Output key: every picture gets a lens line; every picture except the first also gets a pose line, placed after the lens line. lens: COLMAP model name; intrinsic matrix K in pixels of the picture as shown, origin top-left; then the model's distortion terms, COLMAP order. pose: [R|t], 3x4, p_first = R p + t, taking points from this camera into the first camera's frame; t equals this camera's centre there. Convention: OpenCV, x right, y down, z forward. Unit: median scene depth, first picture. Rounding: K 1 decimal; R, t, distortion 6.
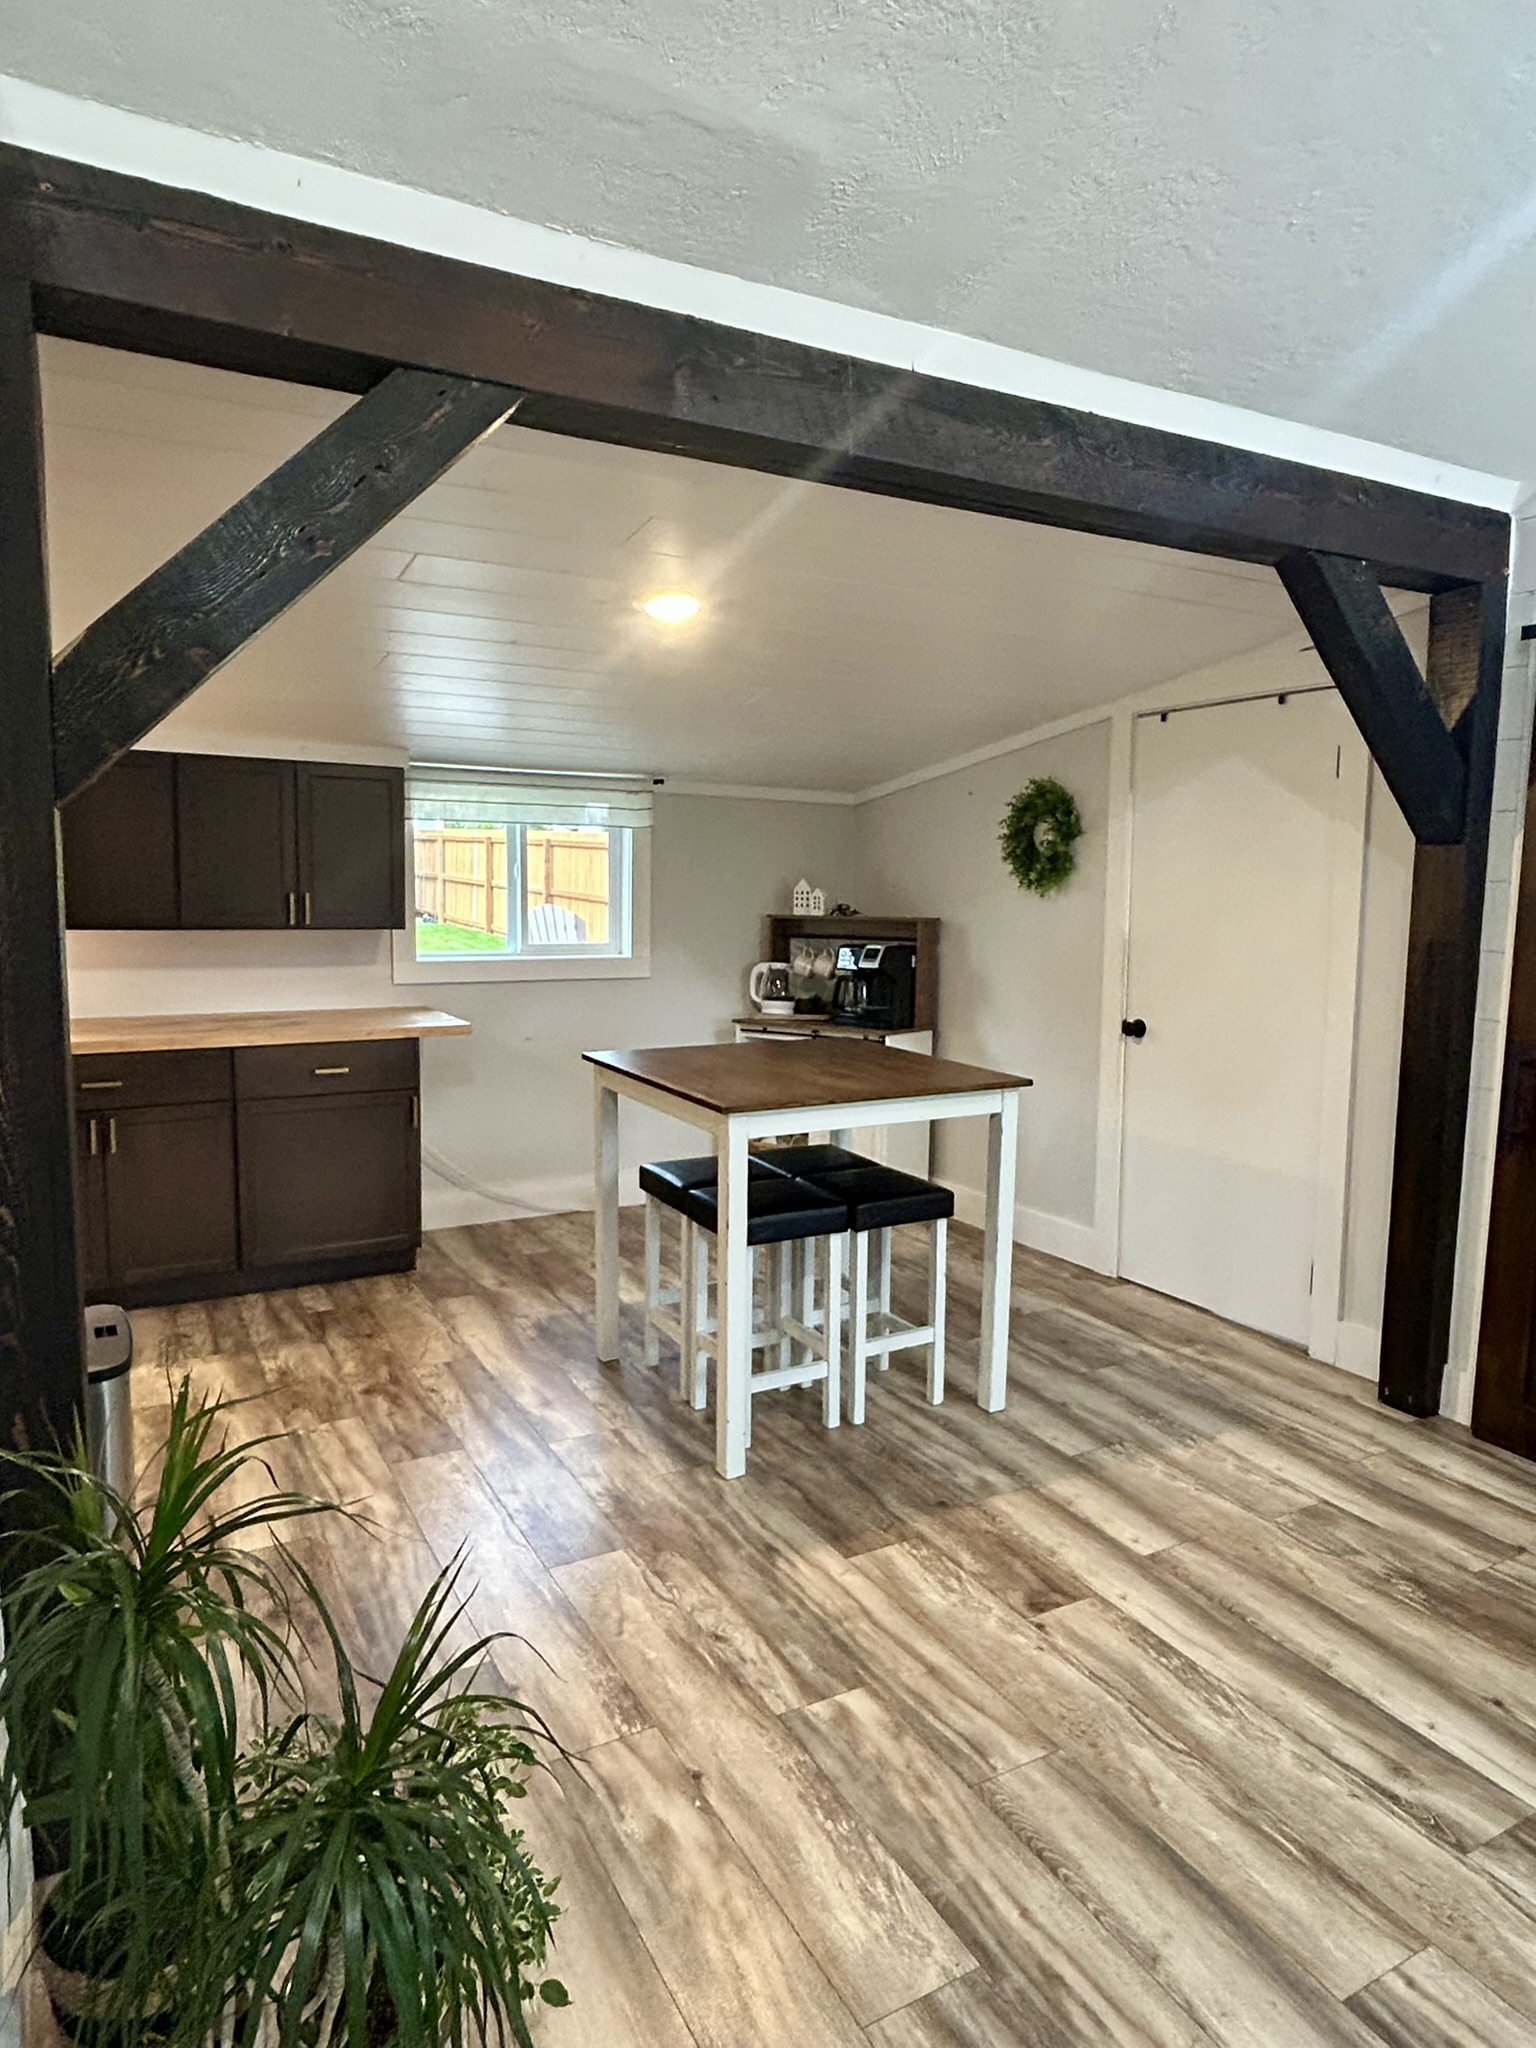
lens RADIAL K [[1264.8, 0, 770.1], [0, 1264.8, 1006.6], [0, 0, 1]] dist [0.002186, -0.001325]
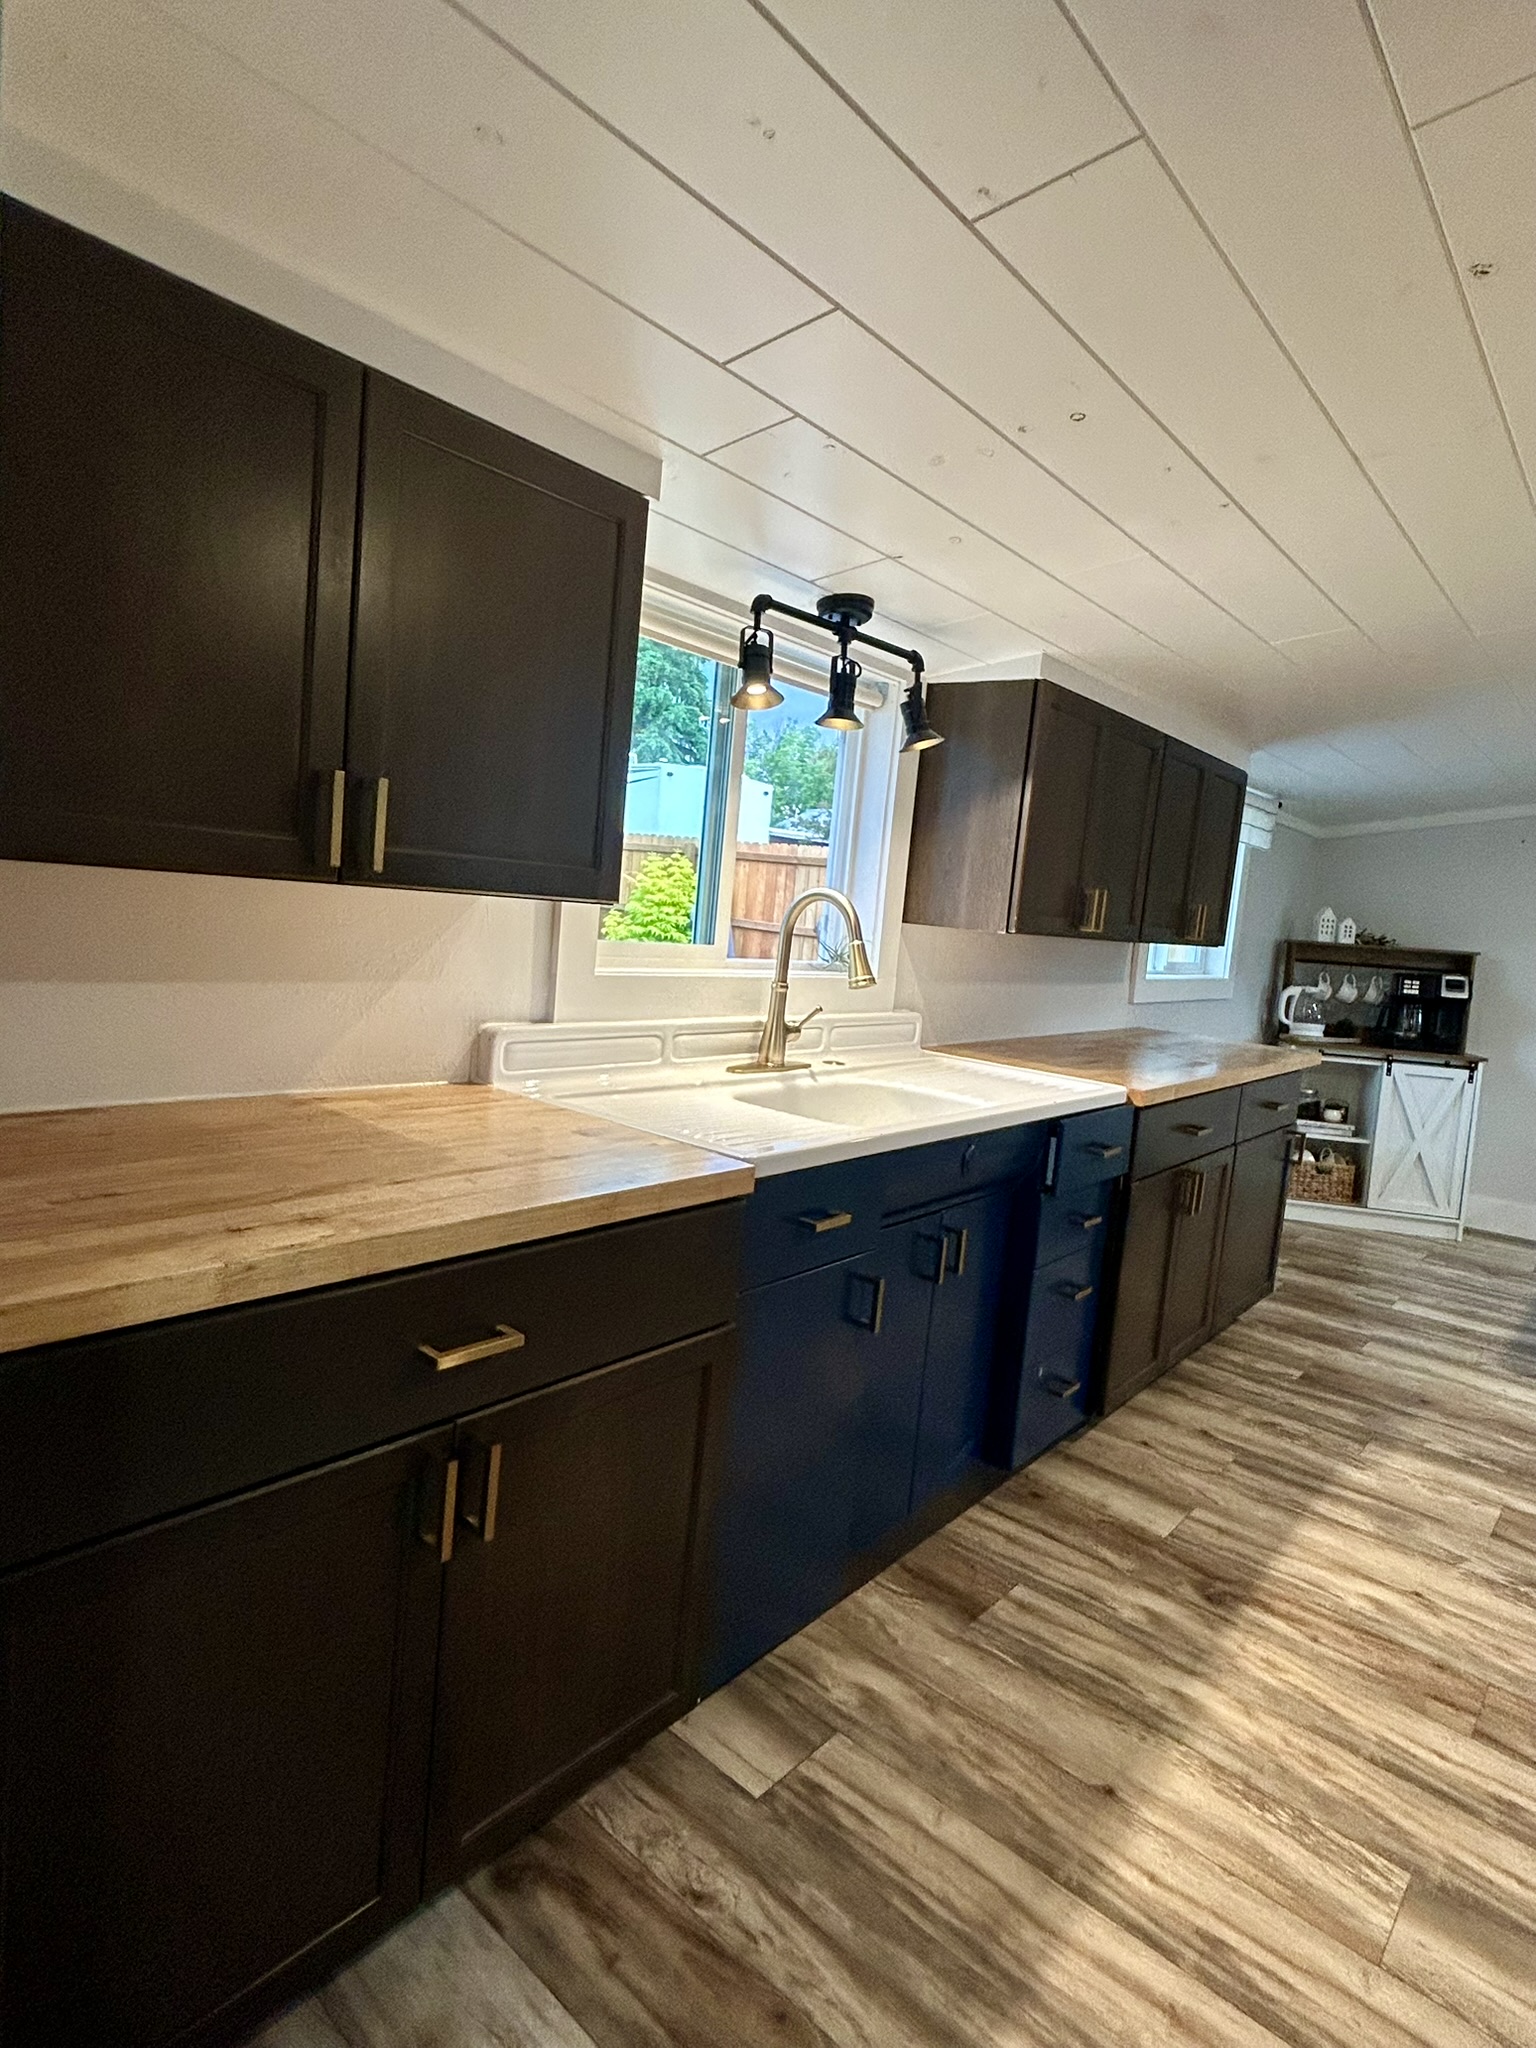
lens RADIAL K [[1086.0, 0, 779.2], [0, 1086.0, 1061.5], [0, 0, 1]] dist [-0.020308, 0.005810]
pose [[0.938698, 0.010537, 0.344579, -0.867509], [-0.033061, 0.997677, 0.059556, -0.014531], [-0.343151, -0.067297, 0.936866, 0.376115]]
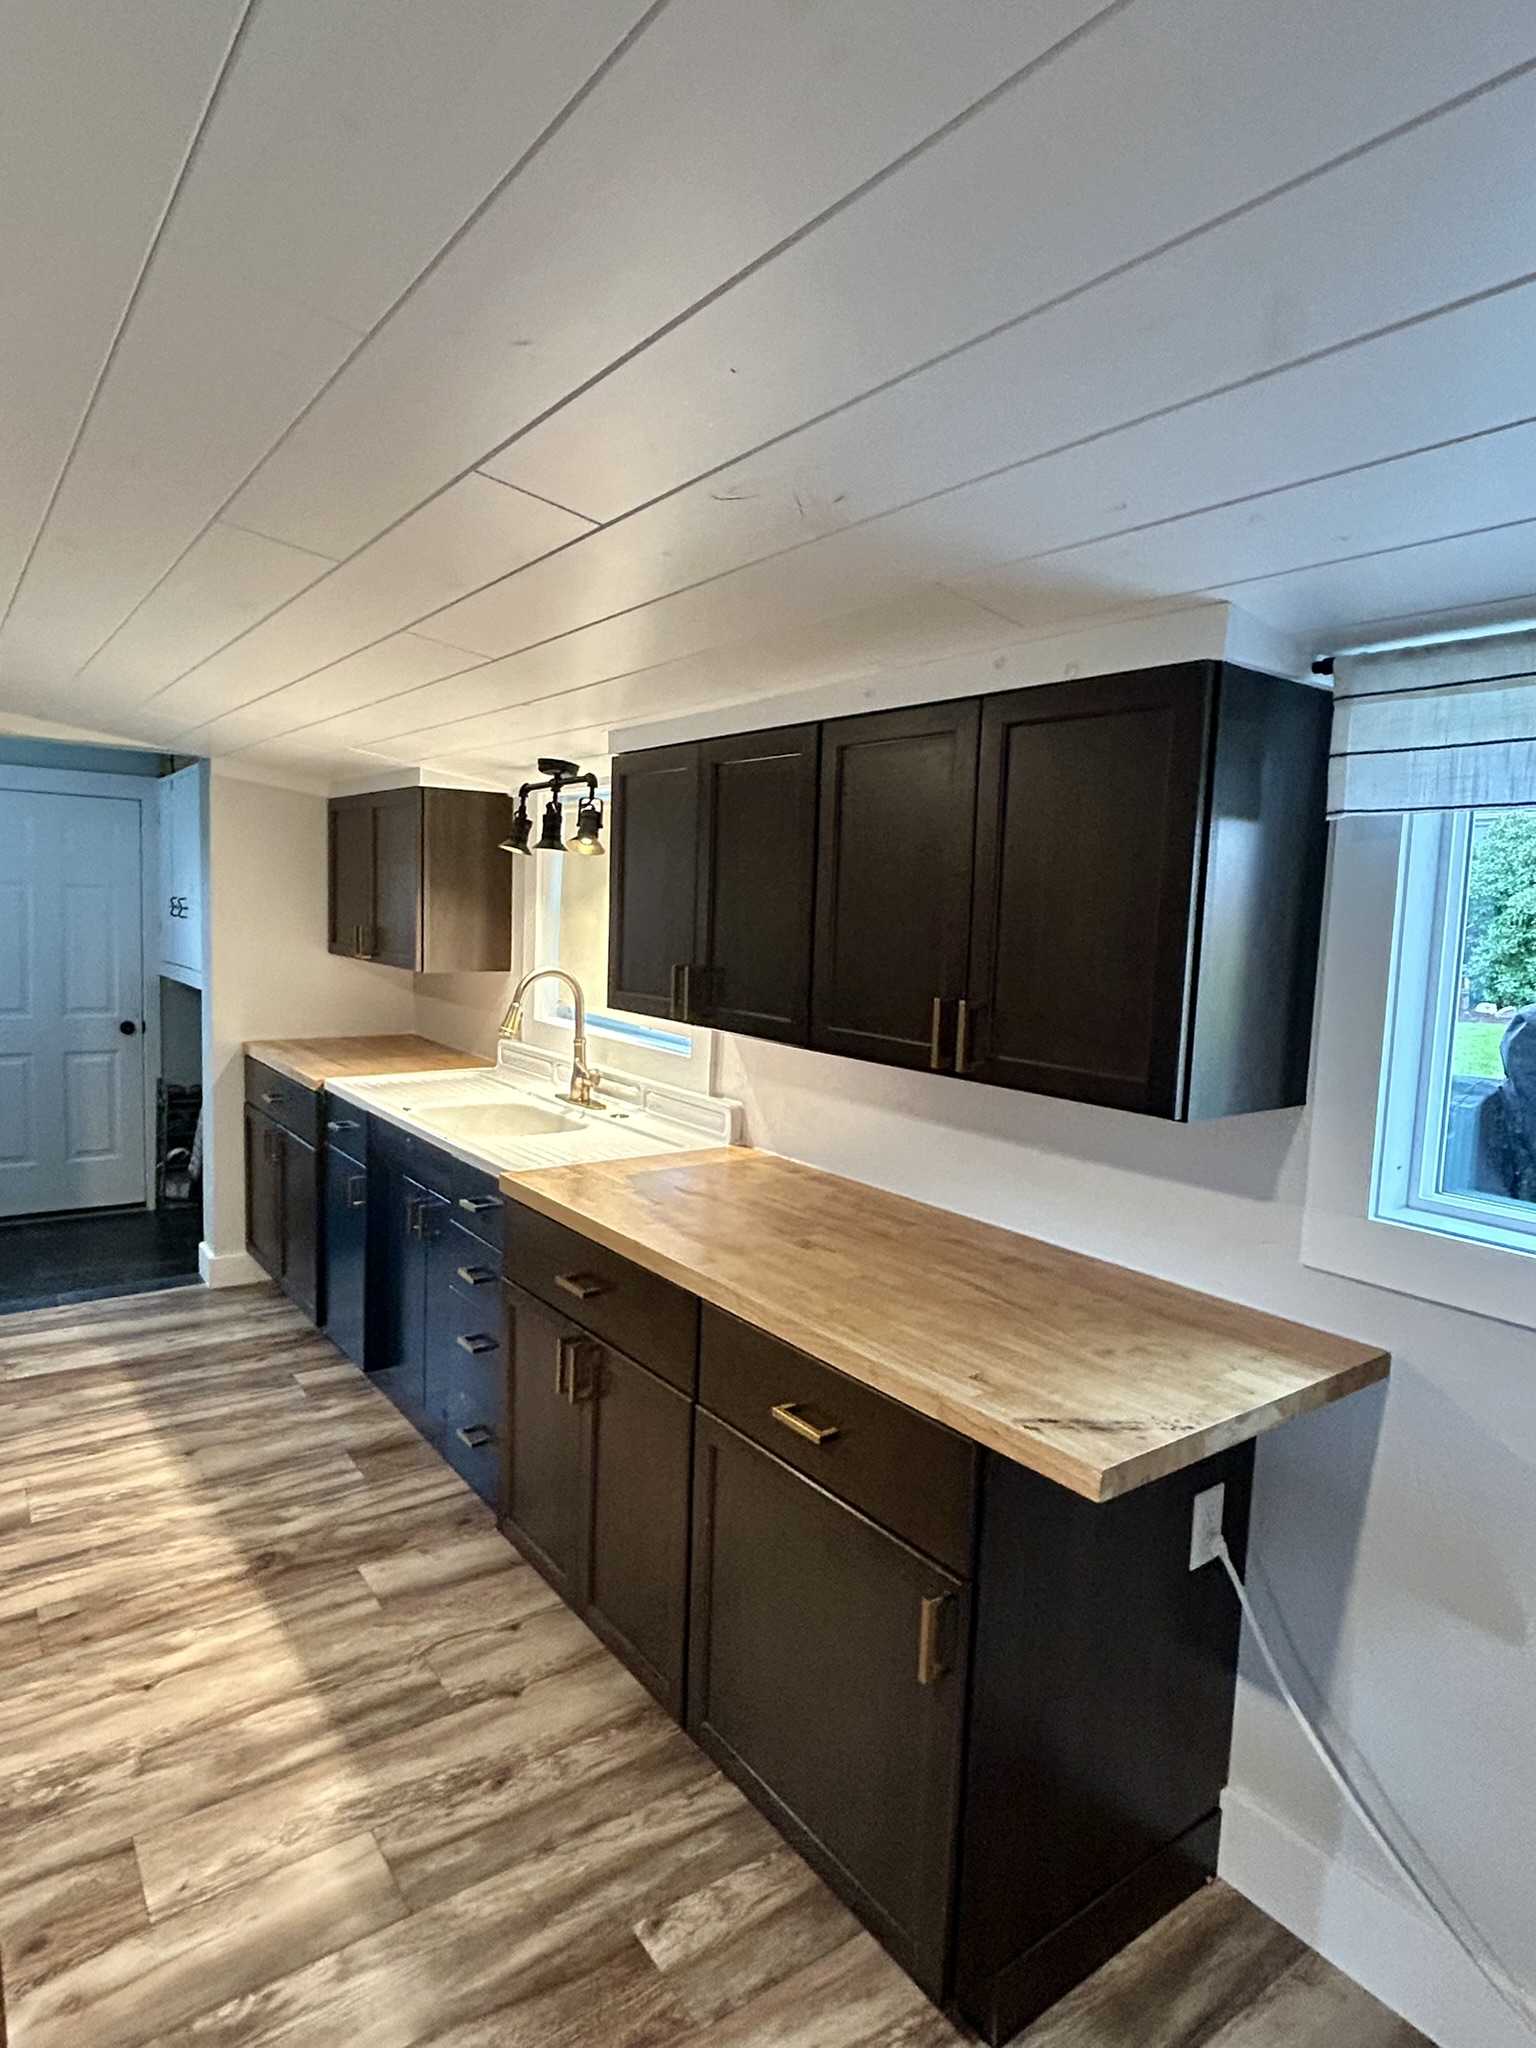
lens RADIAL K [[1151.4, 0, 770.4], [0, 1151.4, 1016.8], [0, 0, 1]] dist [-0.014546, 0.002199]
pose [[0.127423, 0.081980, -0.988455, 0.011172], [-0.135171, 0.988716, 0.064576, -0.096235], [0.982595, 0.125381, 0.137066, 0.846846]]
